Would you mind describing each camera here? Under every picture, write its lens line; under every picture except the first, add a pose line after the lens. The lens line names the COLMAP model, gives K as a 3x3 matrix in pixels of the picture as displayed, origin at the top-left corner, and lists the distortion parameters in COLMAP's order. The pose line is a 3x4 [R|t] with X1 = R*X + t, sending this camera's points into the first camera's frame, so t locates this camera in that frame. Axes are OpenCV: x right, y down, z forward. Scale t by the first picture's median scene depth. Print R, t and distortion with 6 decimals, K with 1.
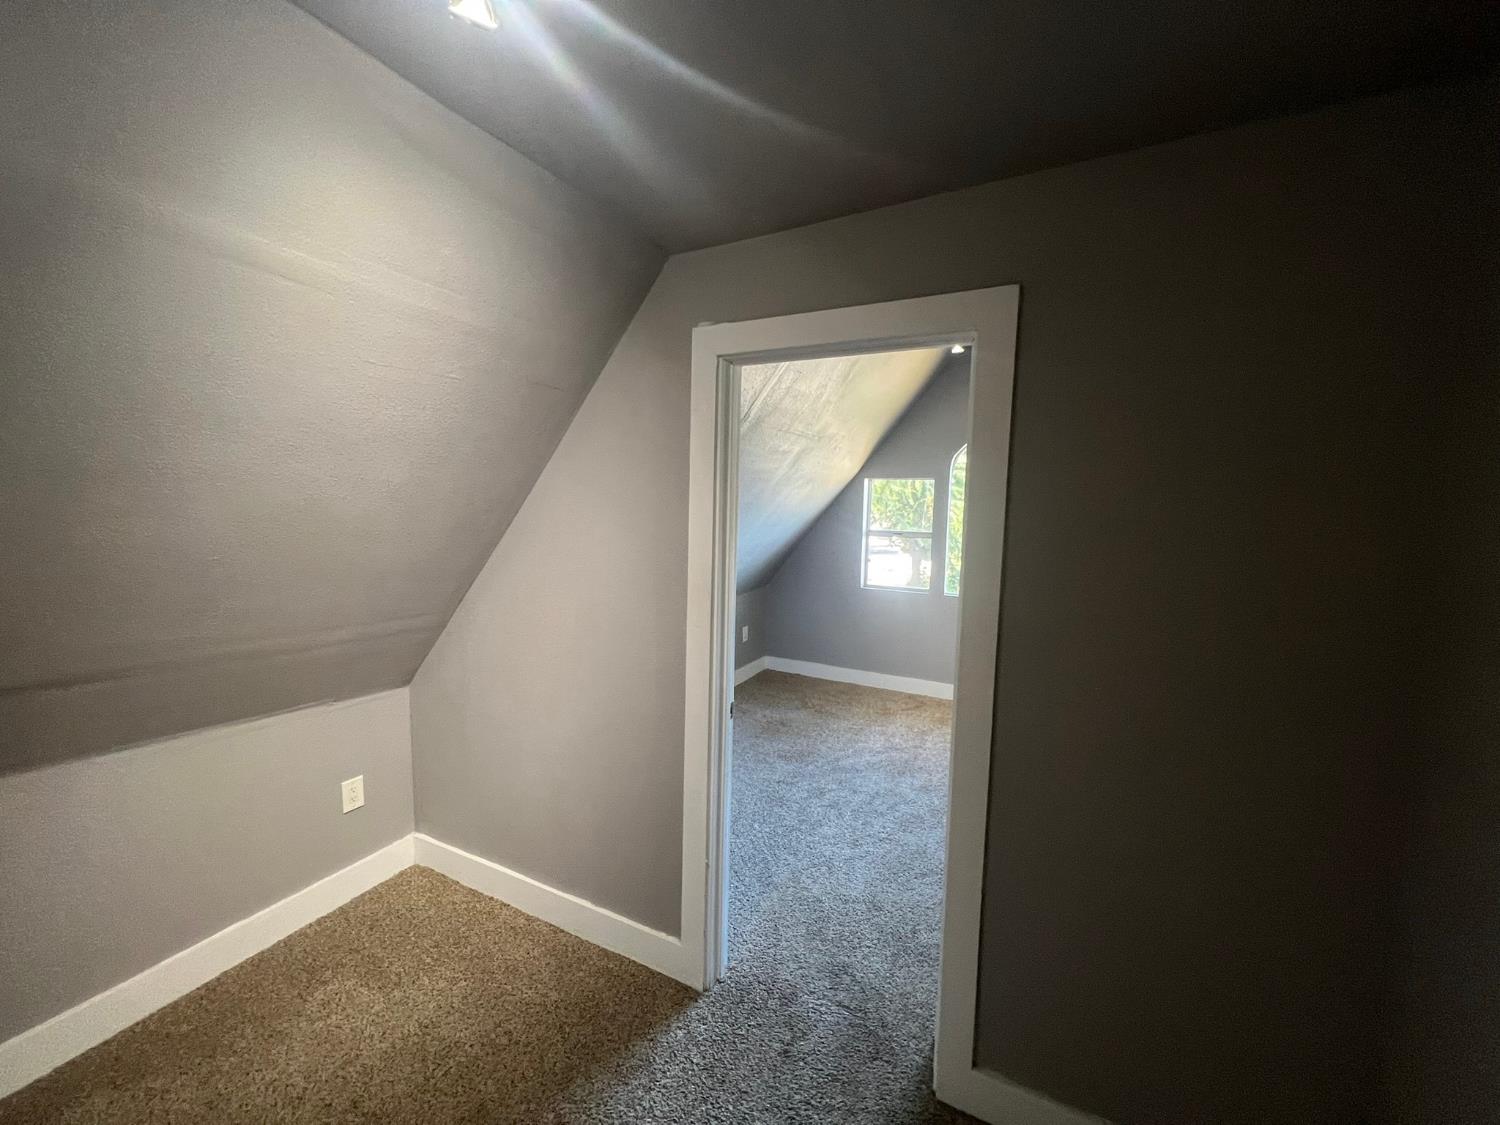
lens RADIAL K [[604.0, 0, 750.0], [0, 604.0, 562.5], [0, 0, 1]] dist [-0.000584, 0.000037]
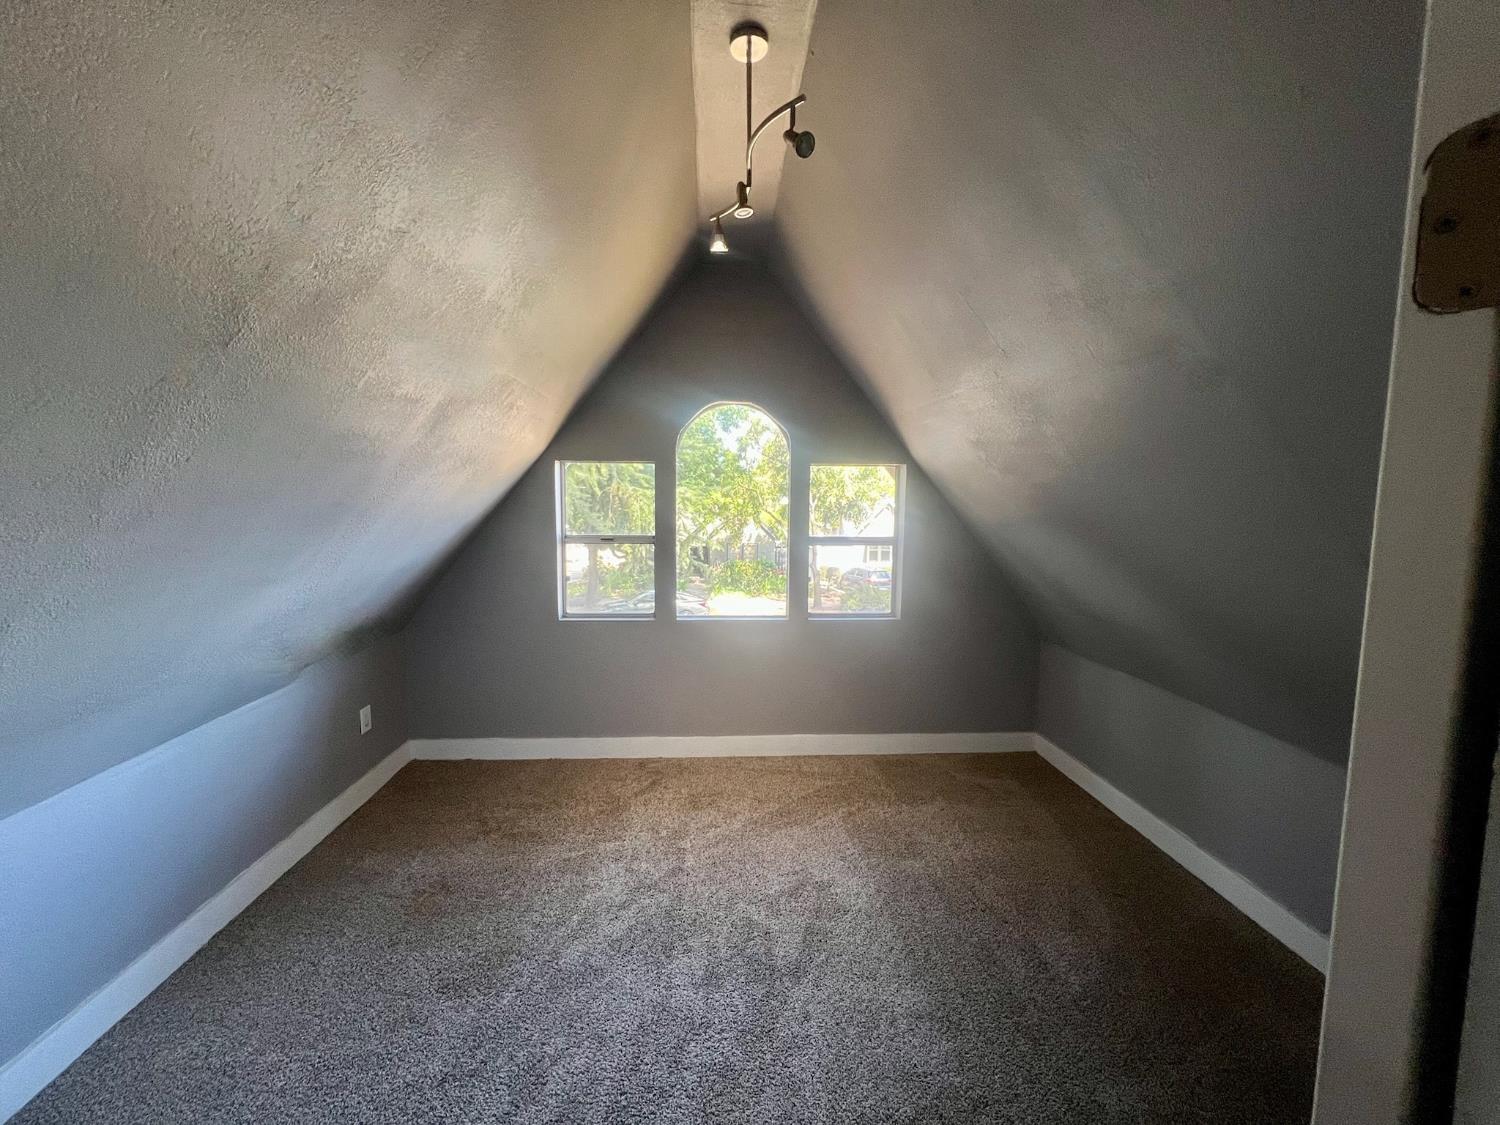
lens RADIAL K [[604.0, 0, 750.0], [0, 604.0, 562.5], [0, 0, 1]] dist [-0.000584, 0.000037]
pose [[0.860054, -0.064555, 0.506103, 0.030352], [0.052791, 0.997898, 0.037573, -0.042727], [-0.507465, -0.005597, 0.861654, 0.335642]]
